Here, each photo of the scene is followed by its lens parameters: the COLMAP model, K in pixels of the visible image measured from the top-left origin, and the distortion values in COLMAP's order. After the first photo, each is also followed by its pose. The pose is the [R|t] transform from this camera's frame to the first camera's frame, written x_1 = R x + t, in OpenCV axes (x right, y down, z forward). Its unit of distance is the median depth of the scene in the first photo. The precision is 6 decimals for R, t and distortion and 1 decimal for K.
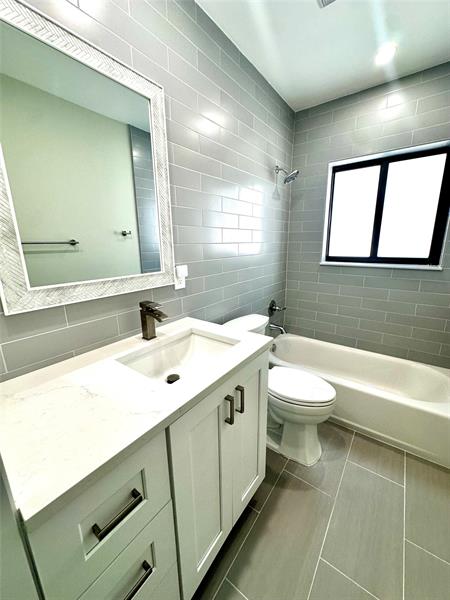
lens RADIAL K [[240.5, 0, 225.0], [0, 240.5, 300.0], [0, 0, 1]] dist [-0.002936, 0.000112]
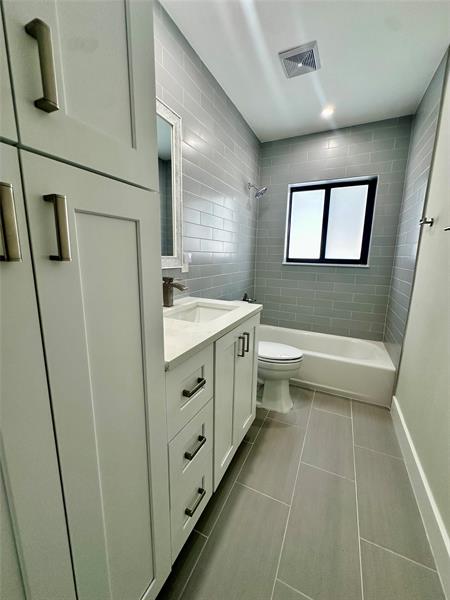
lens RADIAL K [[240.5, 0, 225.0], [0, 240.5, 300.0], [0, 0, 1]] dist [-0.002936, 0.000112]
pose [[0.982482, -0.003542, 0.186323, -0.187697], [0.013050, 0.998673, -0.049827, 0.139305], [-0.185899, 0.051386, 0.981224, -0.214937]]
